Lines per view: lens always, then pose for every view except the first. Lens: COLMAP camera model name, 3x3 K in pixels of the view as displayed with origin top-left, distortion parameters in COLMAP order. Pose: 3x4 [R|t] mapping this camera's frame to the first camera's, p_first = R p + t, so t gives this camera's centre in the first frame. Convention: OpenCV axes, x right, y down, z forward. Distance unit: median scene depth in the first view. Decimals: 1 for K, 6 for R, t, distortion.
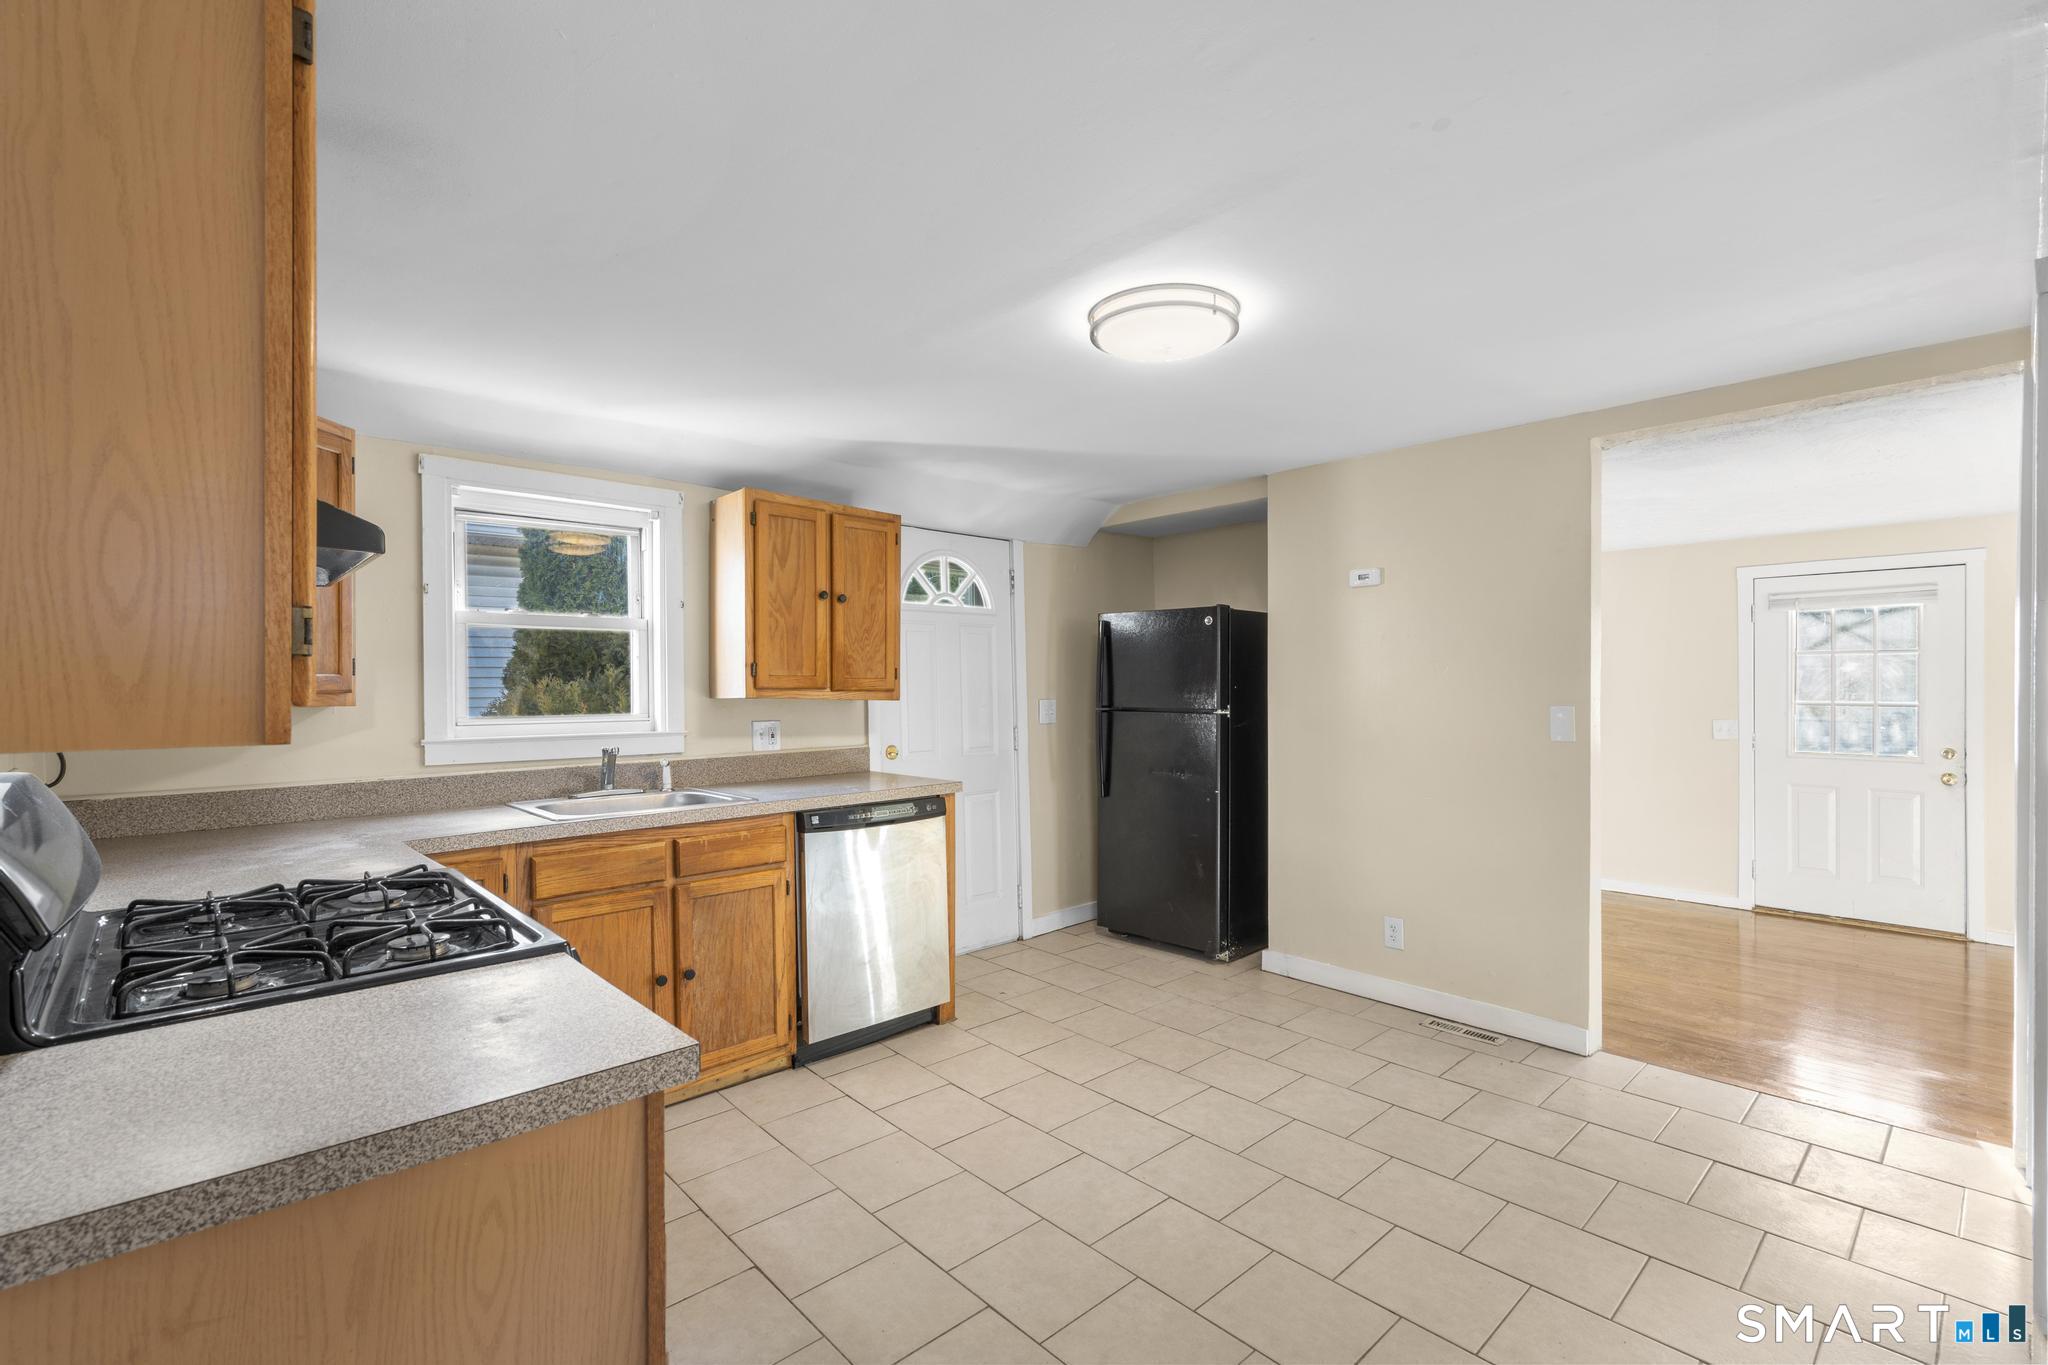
lens RADIAL K [[922.0, 0, 1020.3], [0, 922.0, 677.6], [0, 0, 1]] dist [-0.007568, 0.003858]
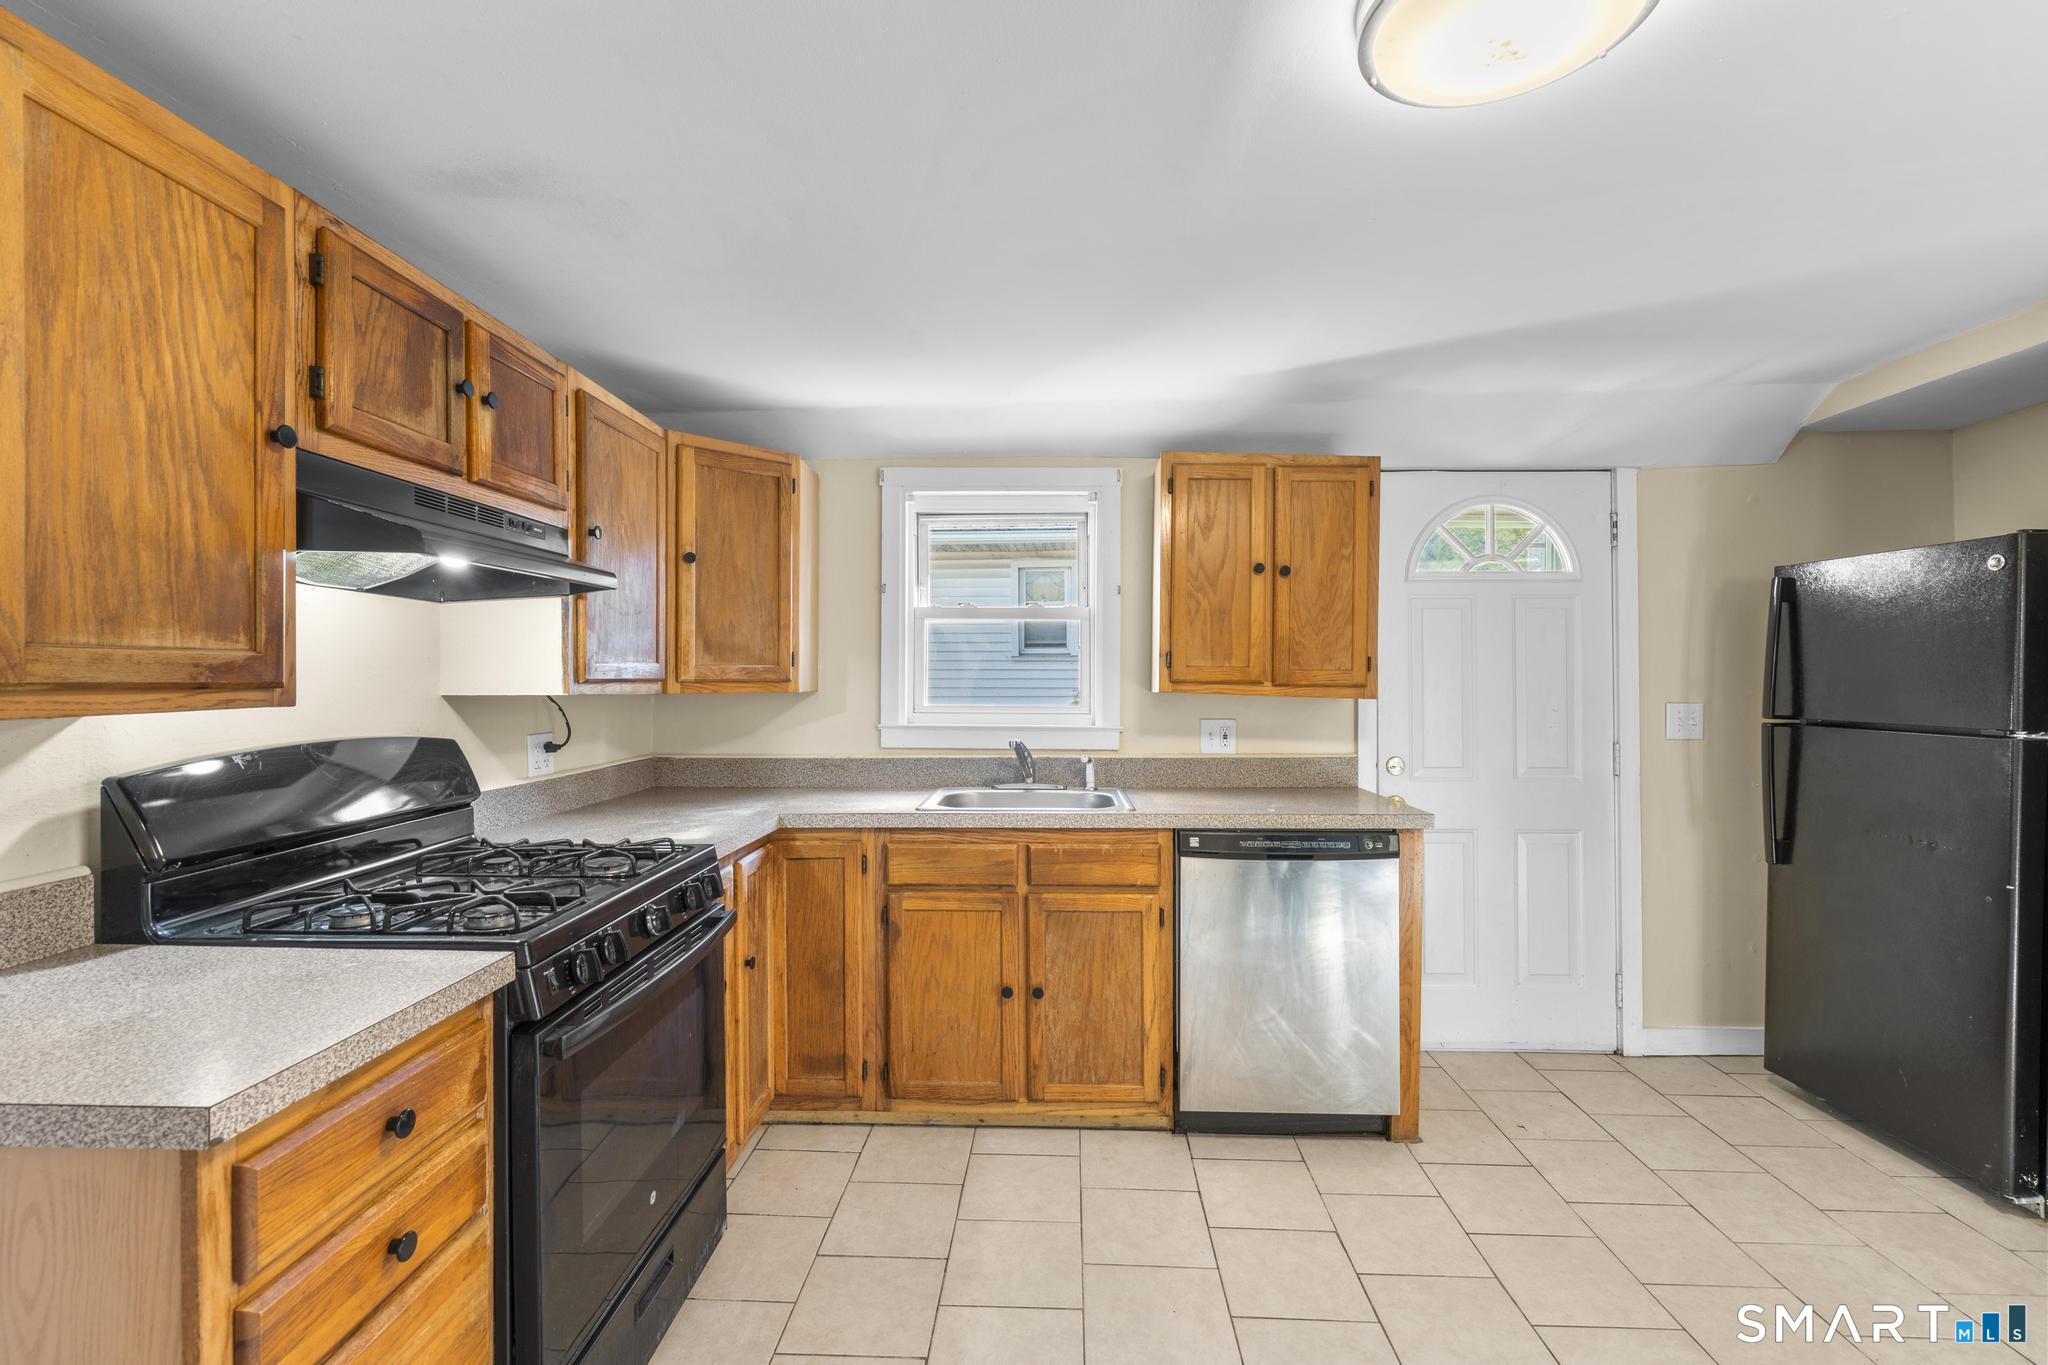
lens RADIAL K [[922.0, 0, 1020.3], [0, 922.0, 677.6], [0, 0, 1]] dist [-0.007568, 0.003858]
pose [[0.705435, 0.007598, -0.708734, 0.235036], [-0.001291, 0.999955, 0.009434, 0.000168], [0.708773, -0.005740, 0.705413, 0.292084]]
